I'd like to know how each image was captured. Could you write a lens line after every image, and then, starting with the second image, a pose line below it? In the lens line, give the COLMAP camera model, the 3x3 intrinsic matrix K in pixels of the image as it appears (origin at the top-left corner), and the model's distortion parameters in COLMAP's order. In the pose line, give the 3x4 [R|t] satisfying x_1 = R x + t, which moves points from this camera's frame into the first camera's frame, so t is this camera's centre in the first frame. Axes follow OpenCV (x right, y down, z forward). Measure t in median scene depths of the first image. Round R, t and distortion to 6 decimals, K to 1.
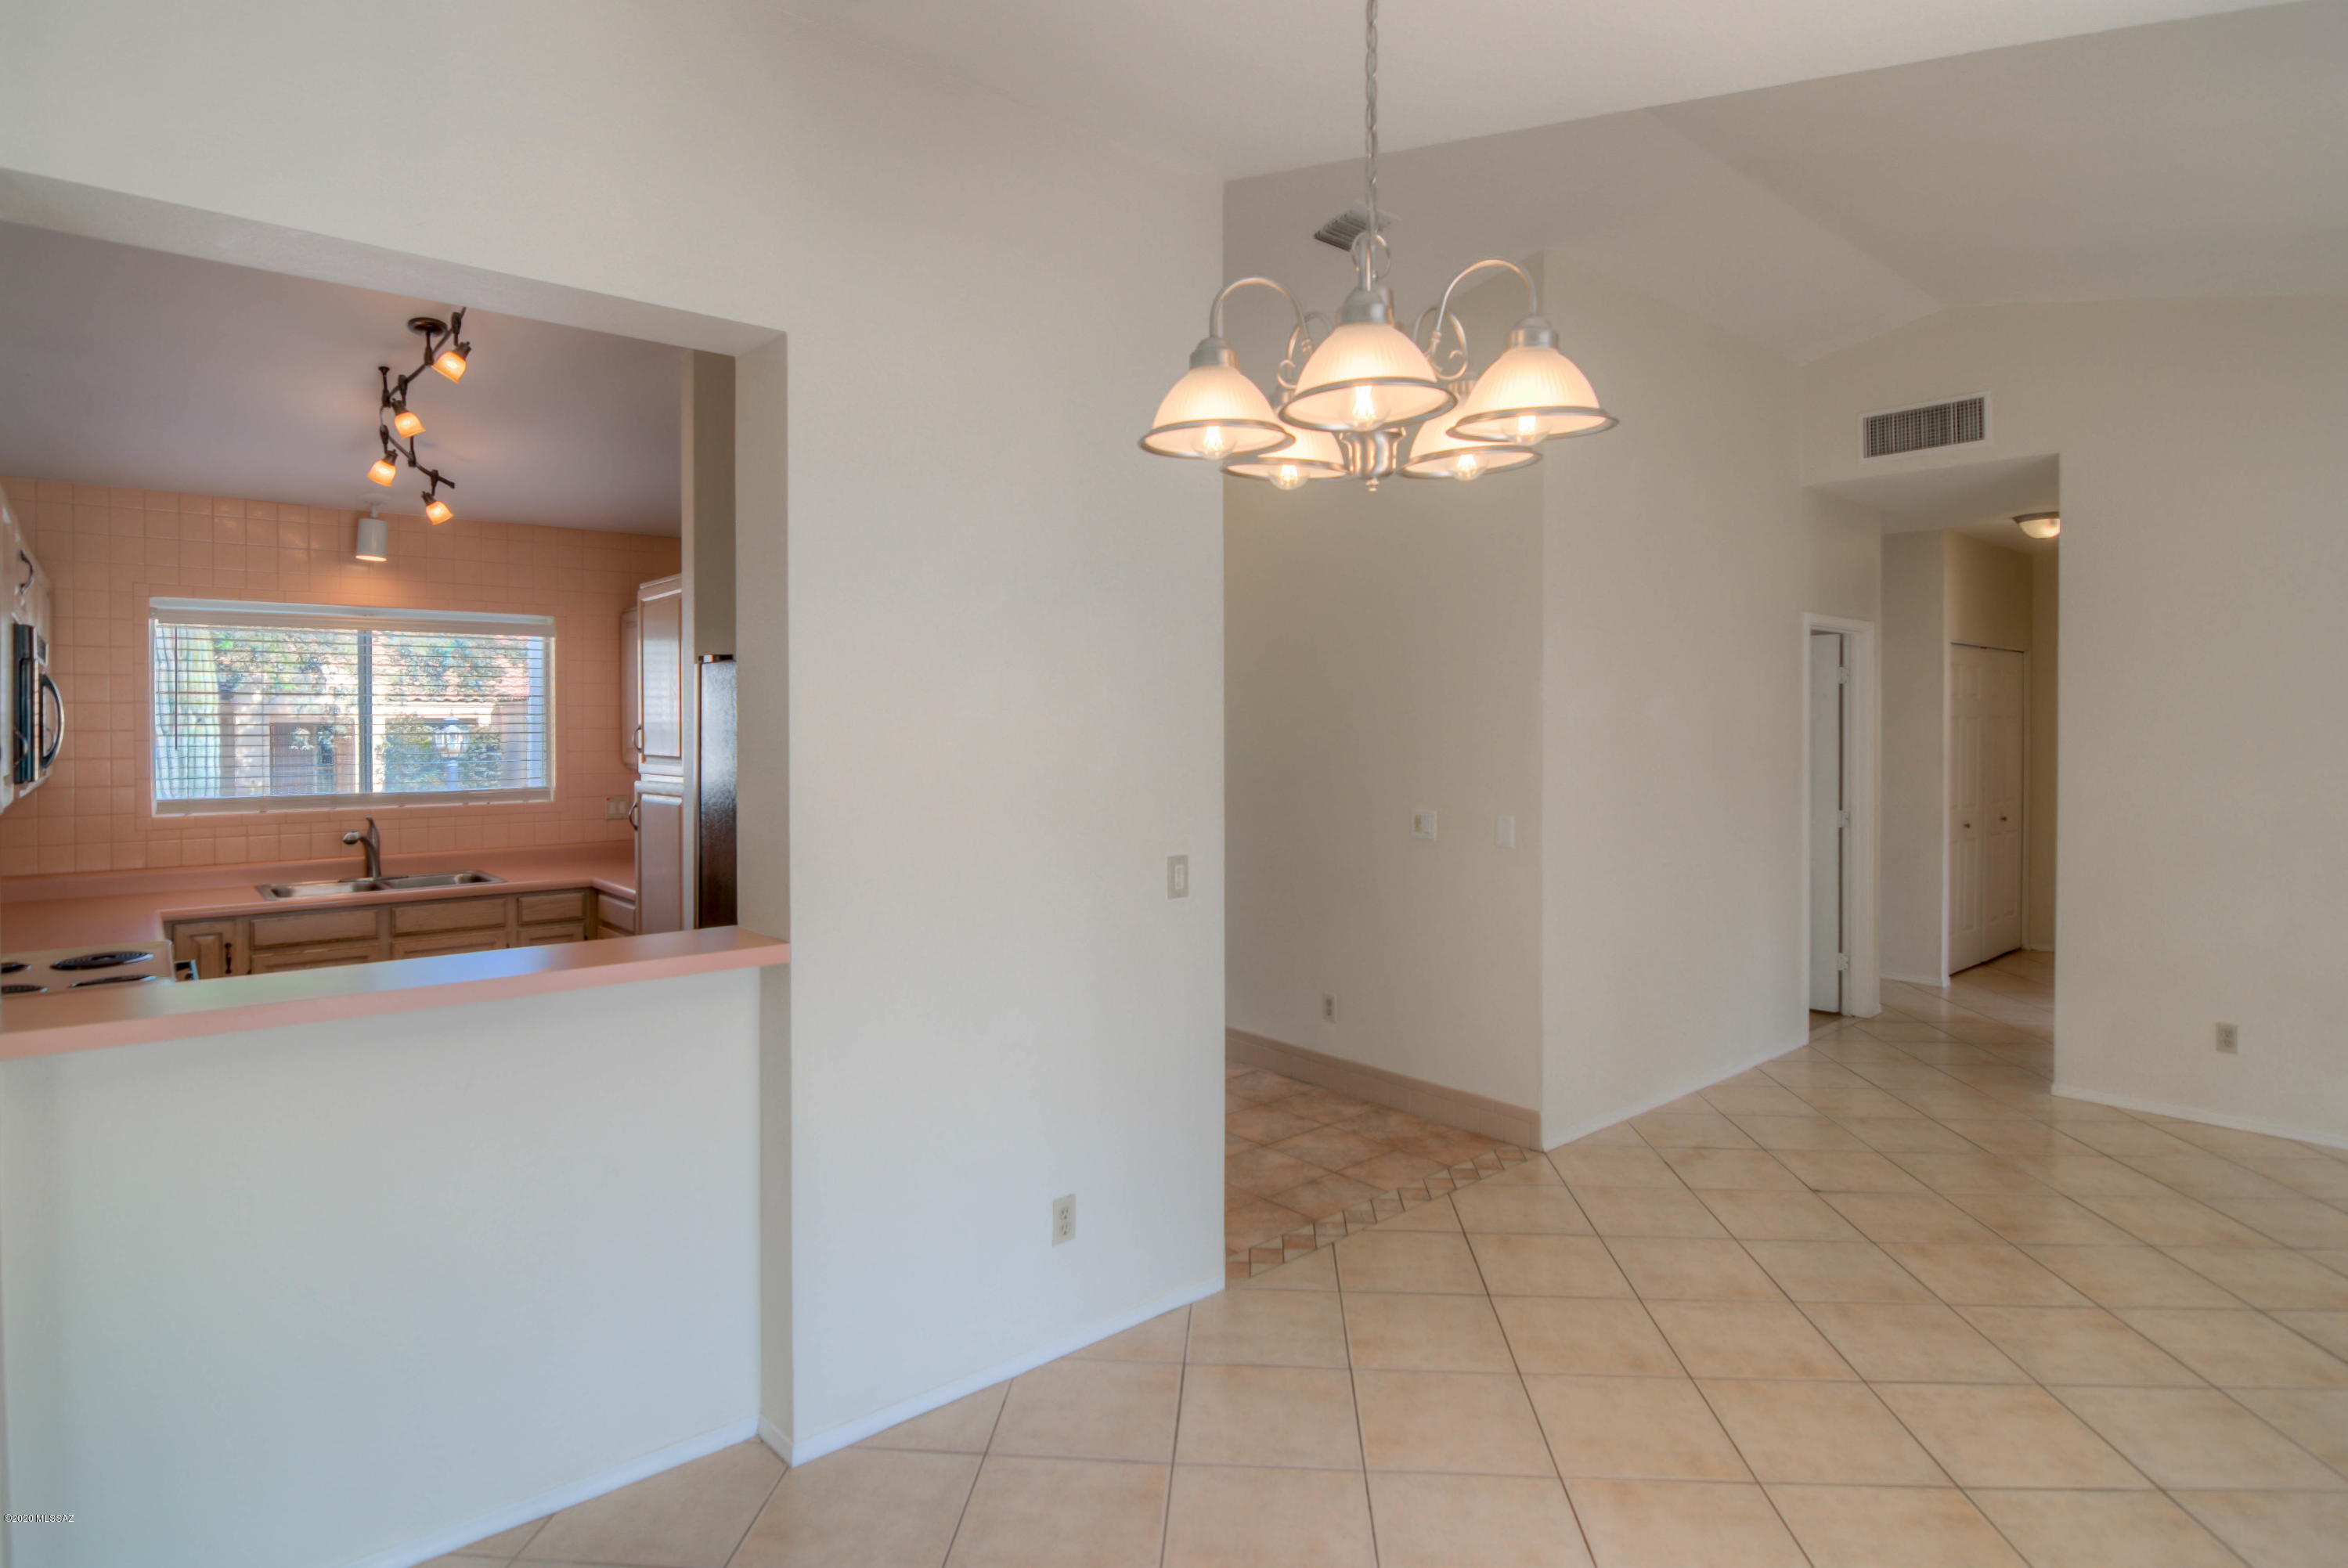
lens RADIAL K [[1223.4, 0, 1153.3], [0, 1223.4, 729.2], [0, 0, 1]] dist [-0.004551, -0.009299]
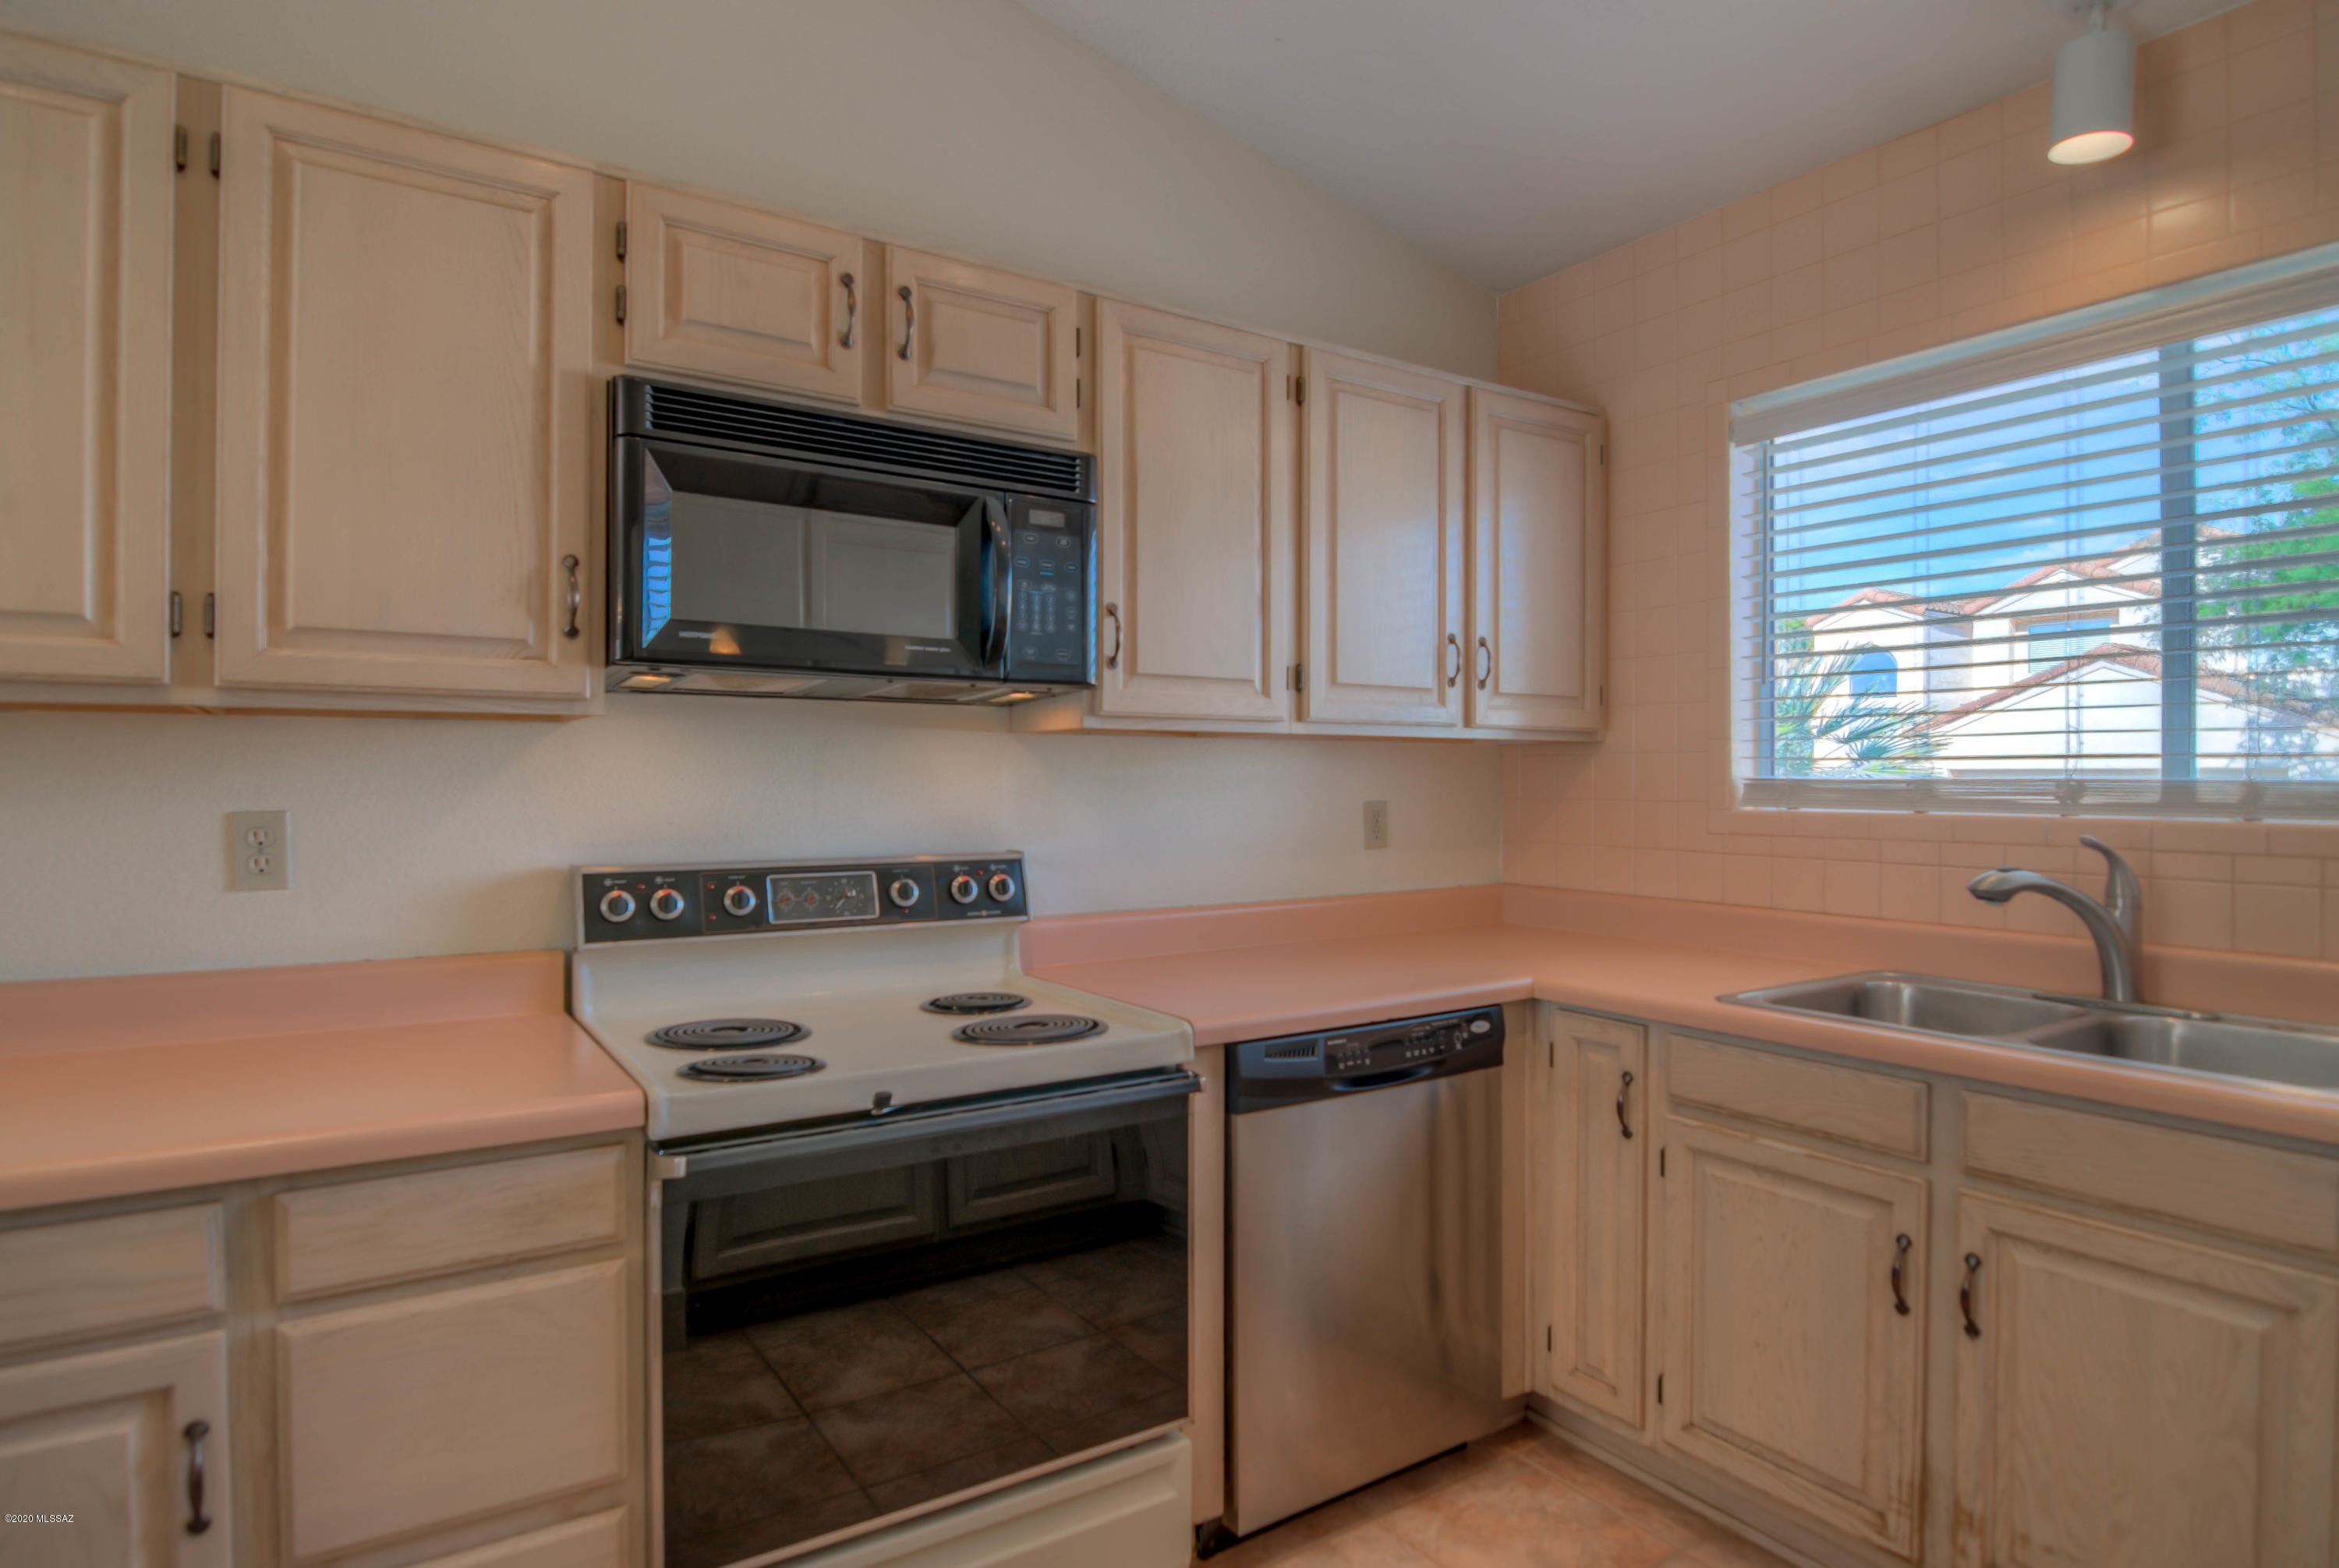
lens RADIAL K [[1218.8, 0, 1173.7], [0, 1218.8, 786.4], [0, 0, 1]] dist [-0.004551, -0.009299]
pose [[-0.121272, 0.003594, -0.992613, -0.257559], [-0.003550, 0.999985, 0.004054, 0.060337], [0.992613, 0.004015, -0.121257, 0.817119]]
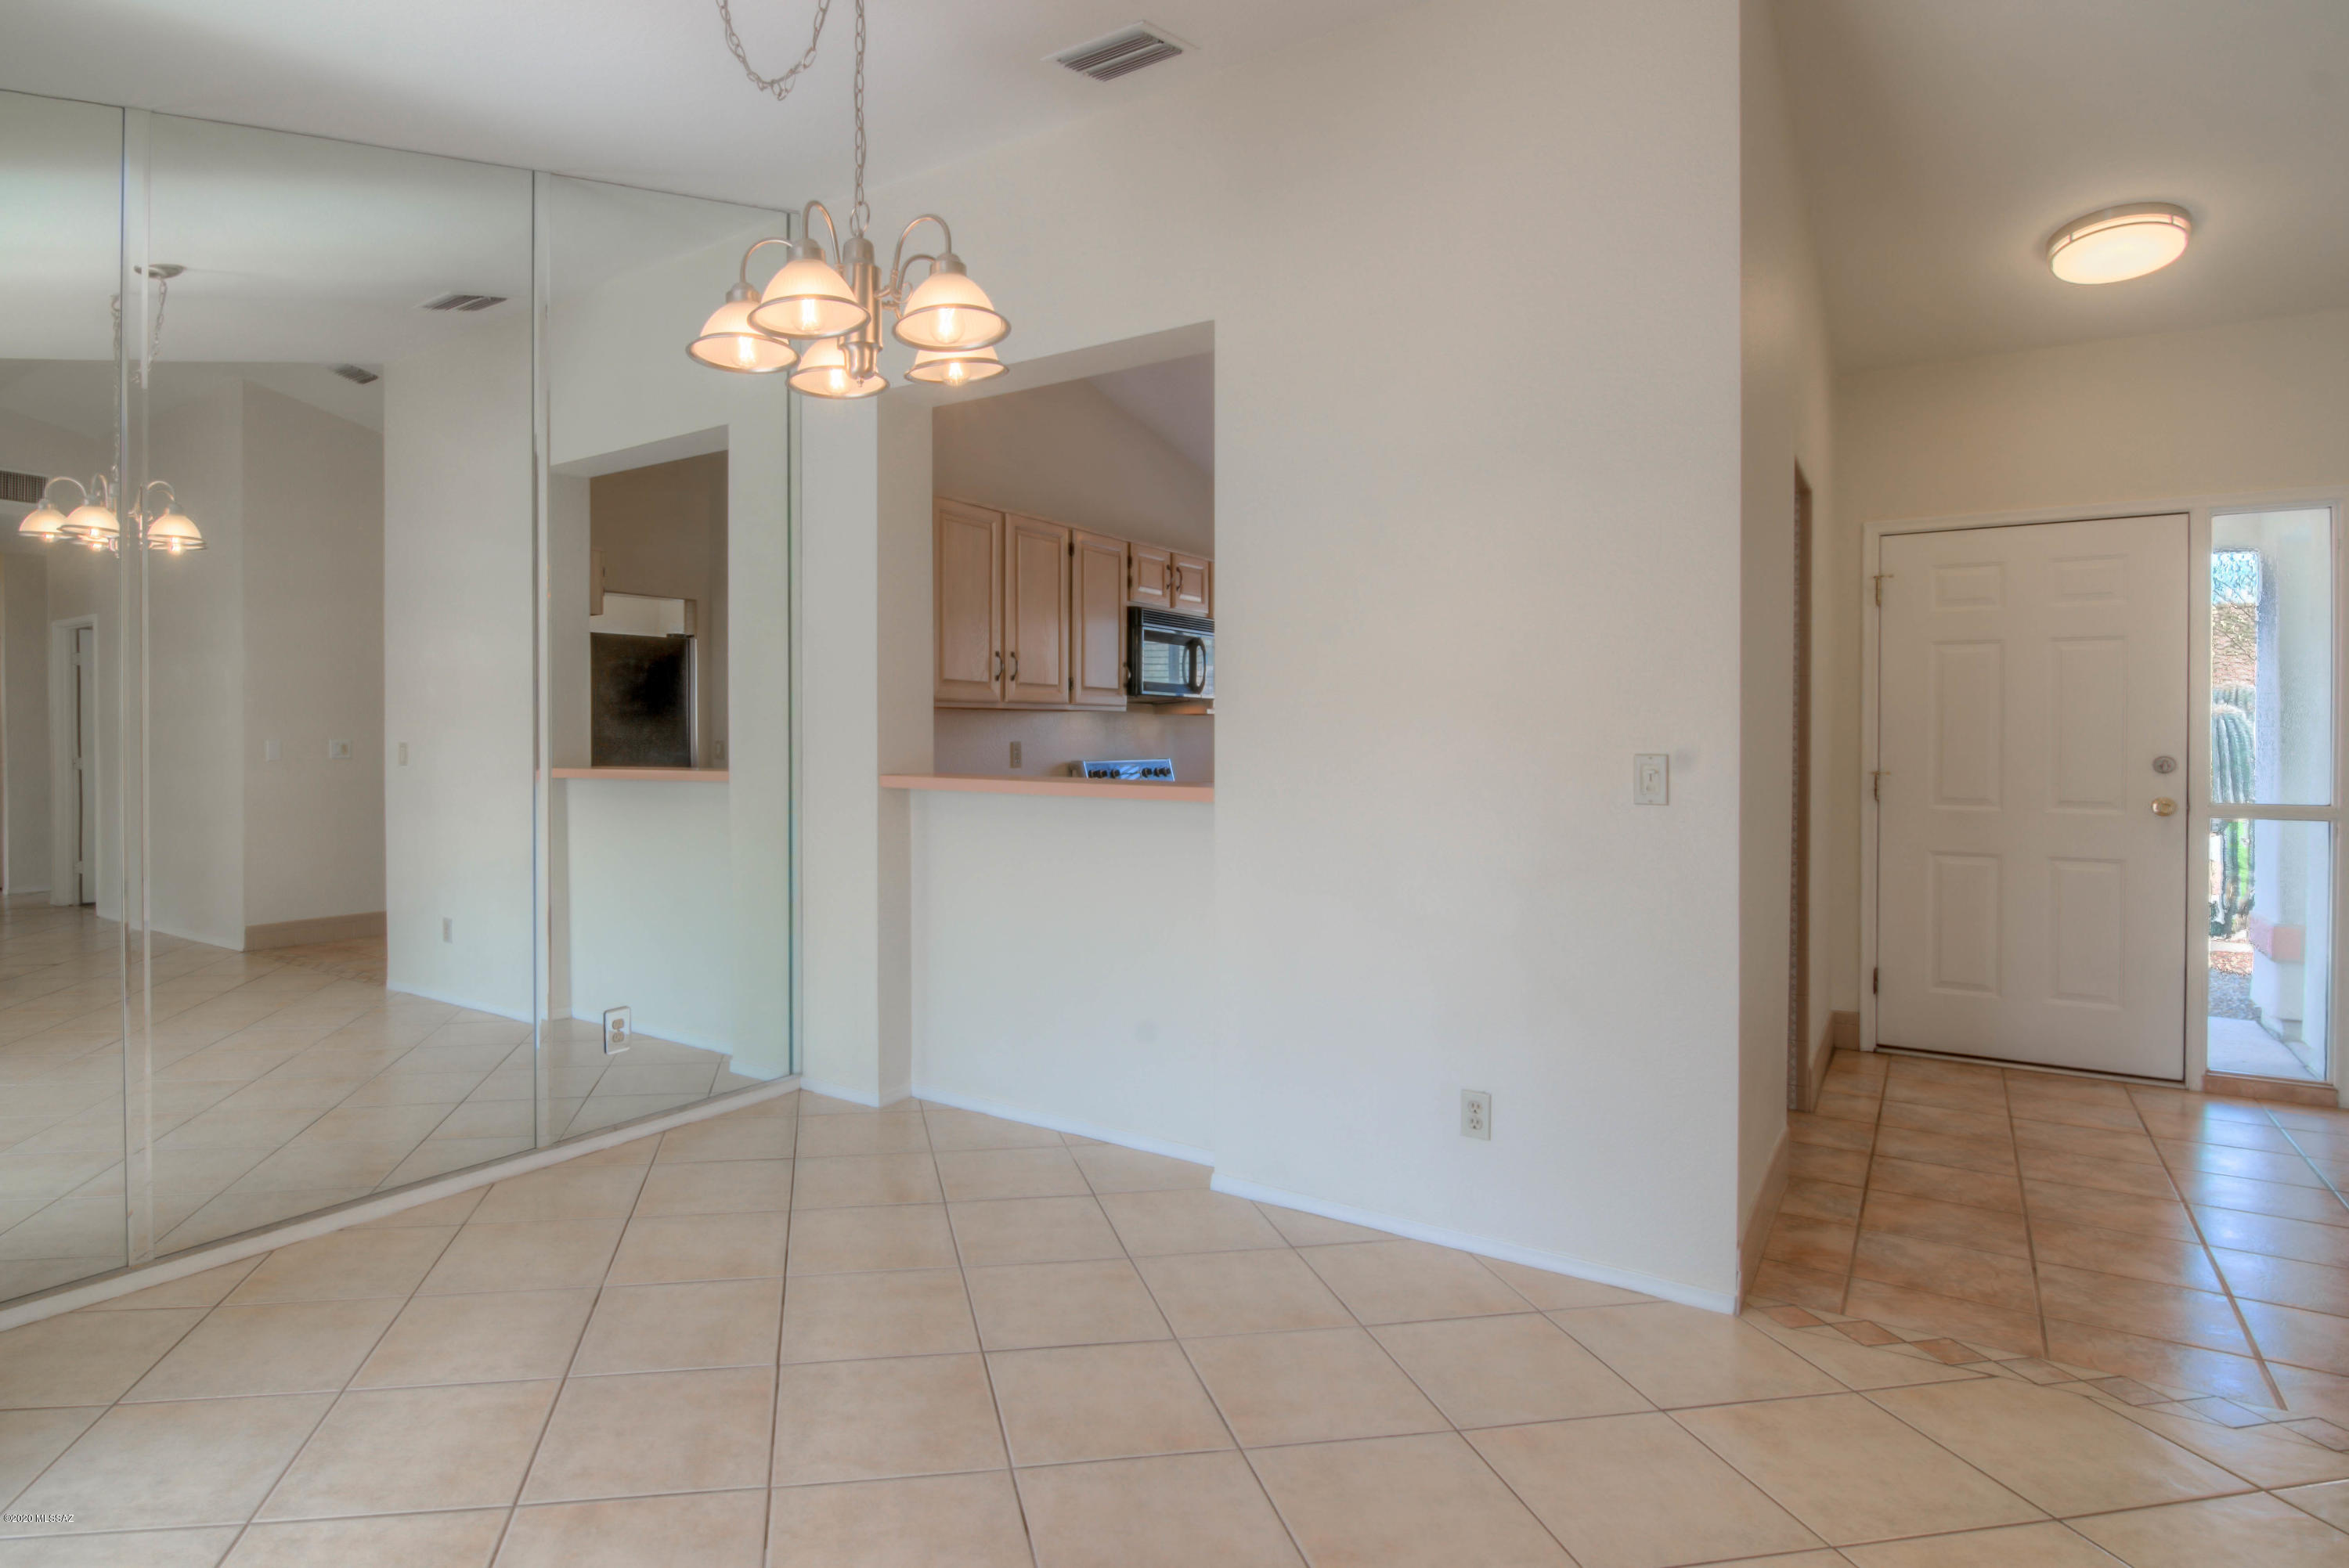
lens RADIAL K [[1223.9, 0, 1018.9], [0, 1223.9, 752.6], [0, 0, 1]] dist [-0.004551, -0.009299]
pose [[0.226429, 0.017731, -0.973866, 0.482734], [-0.003408, 0.999843, 0.017411, 0.060301], [0.974022, -0.000623, 0.226454, 0.262323]]
